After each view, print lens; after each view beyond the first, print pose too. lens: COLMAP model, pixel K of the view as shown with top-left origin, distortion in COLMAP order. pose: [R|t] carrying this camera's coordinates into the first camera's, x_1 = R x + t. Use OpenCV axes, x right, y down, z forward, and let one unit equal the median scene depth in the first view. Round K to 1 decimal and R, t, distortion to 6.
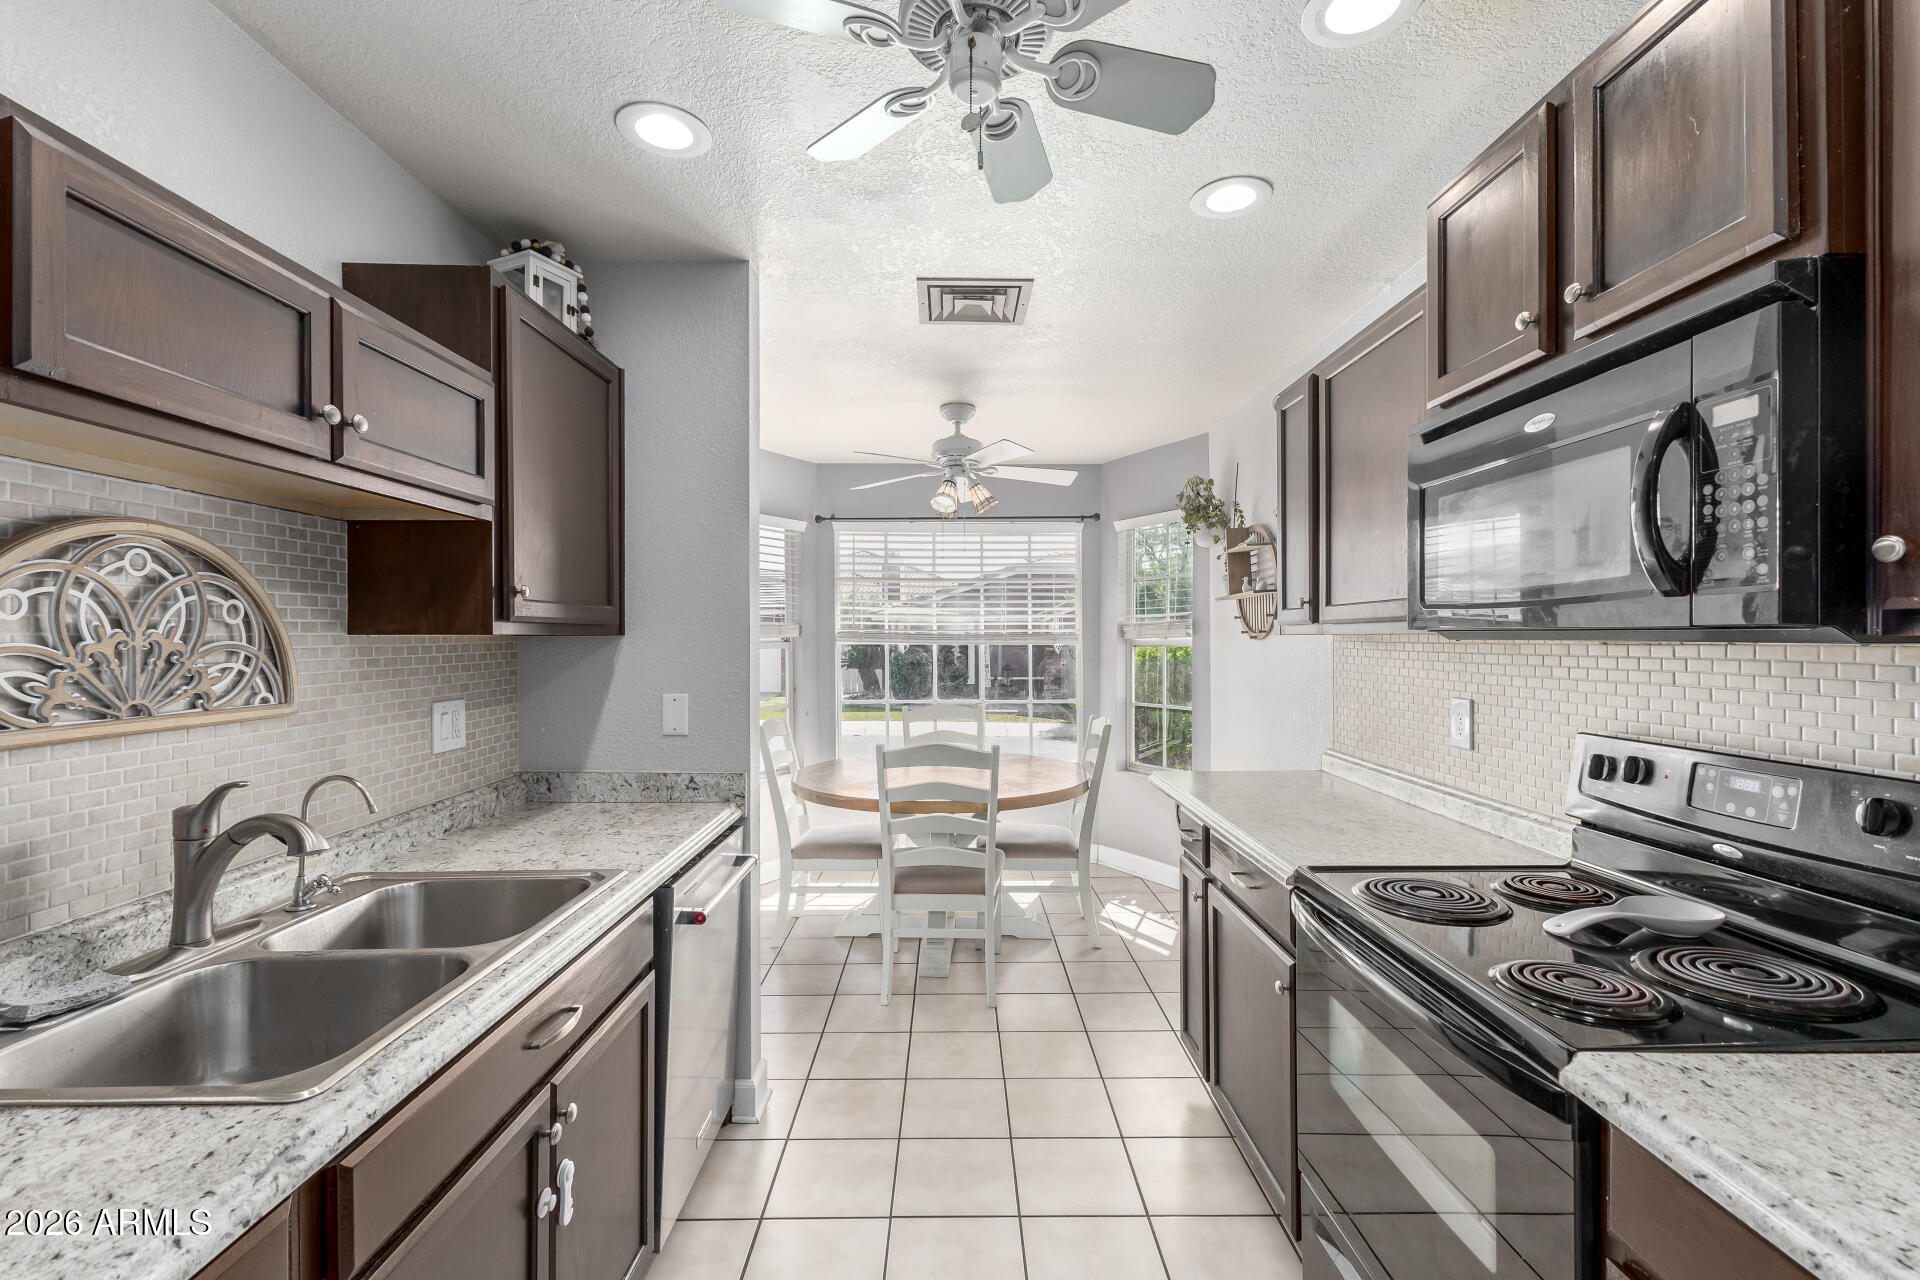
lens RADIAL K [[831.5, 0, 957.4], [0, 831.5, 635.4], [0, 0, 1]] dist [0.014379, -0.004769]
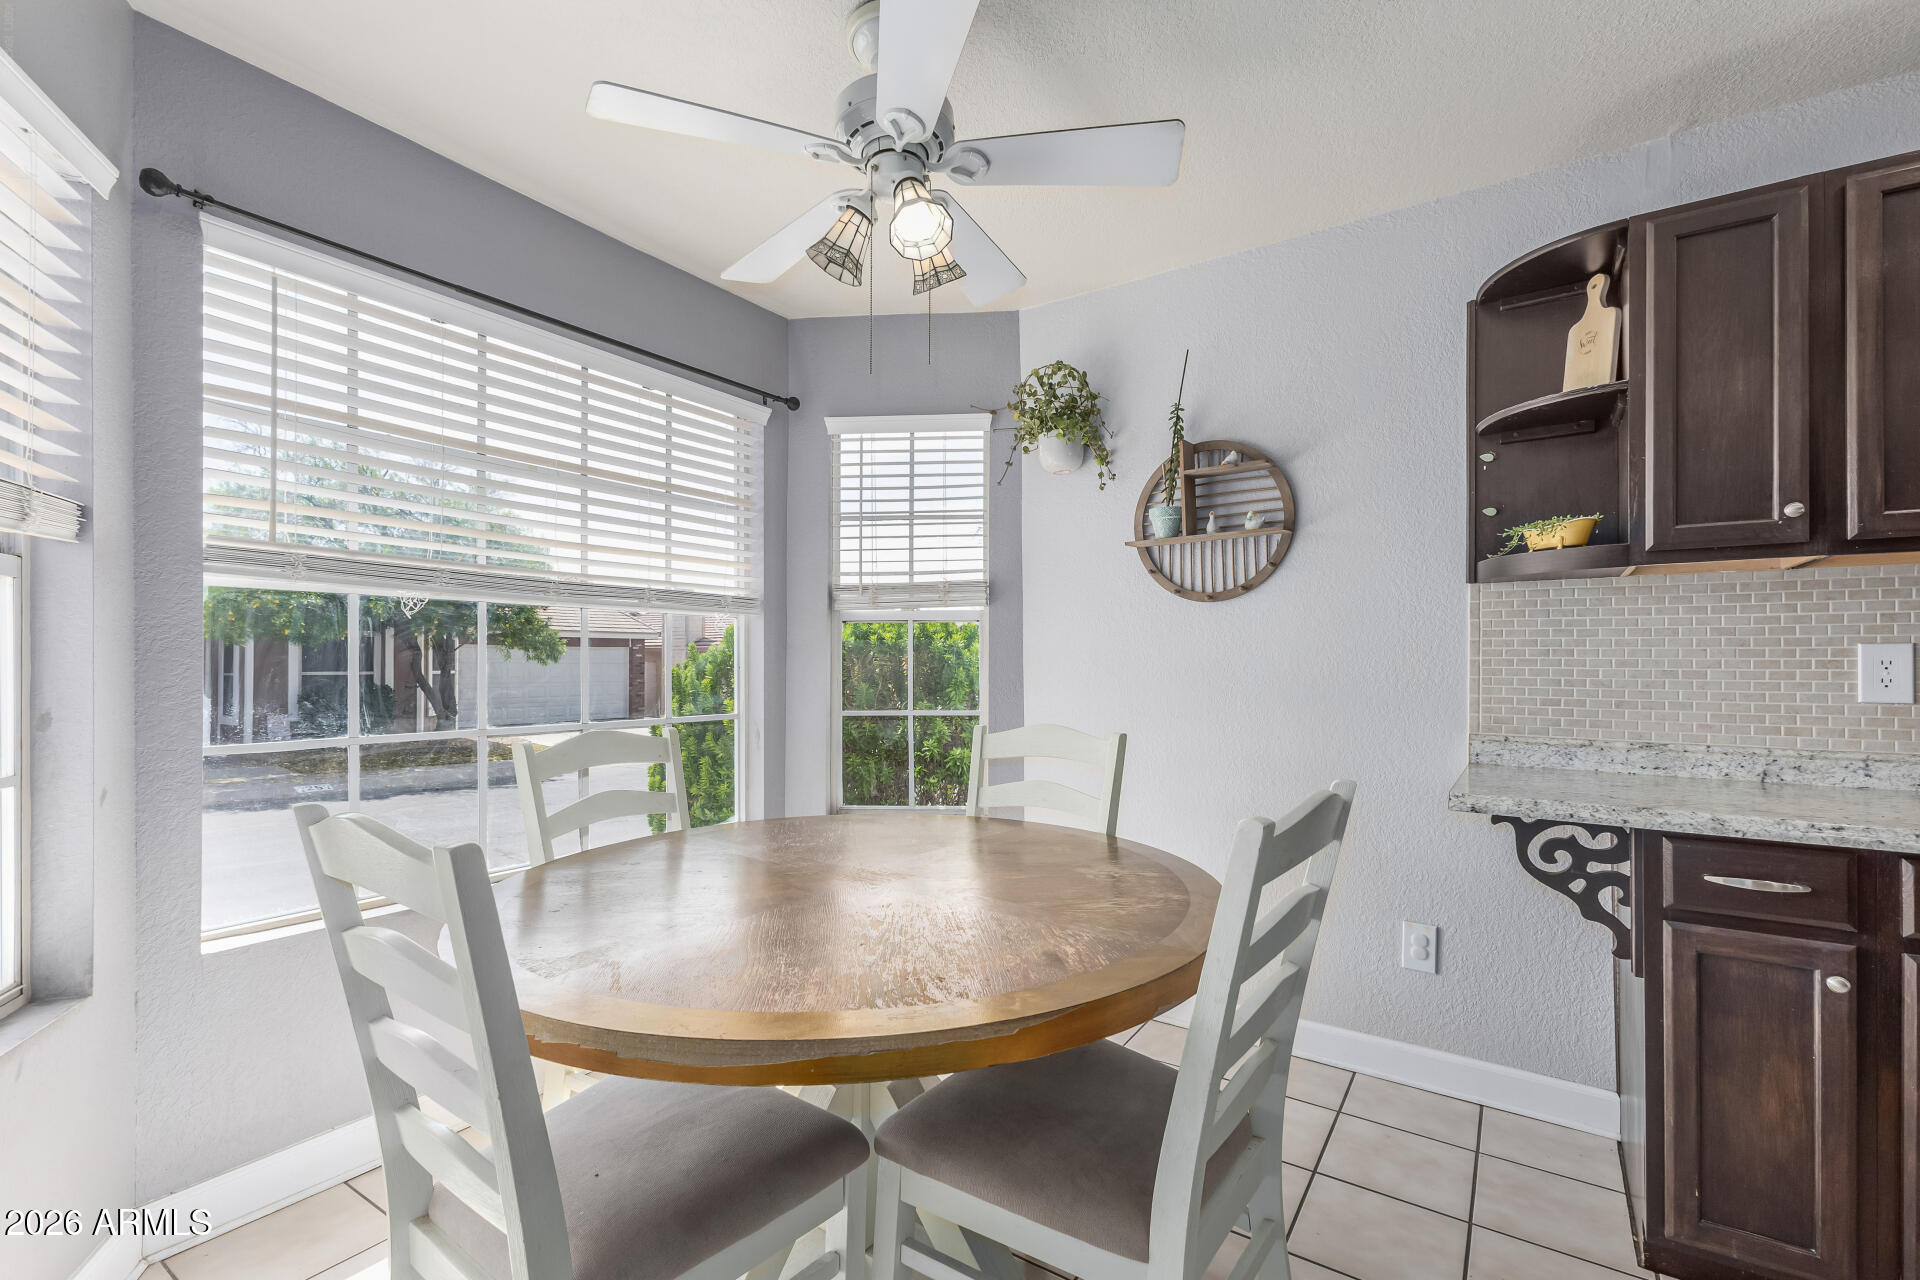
lens RADIAL K [[831.5, 0, 981.1], [0, 831.5, 655.5], [0, 0, 1]] dist [0.014379, -0.004769]
pose [[0.563996, 0.004662, 0.825765, -0.629638], [-0.000649, 0.999986, -0.005202, 0.103898], [-0.825777, 0.002398, 0.563991, 1.405896]]
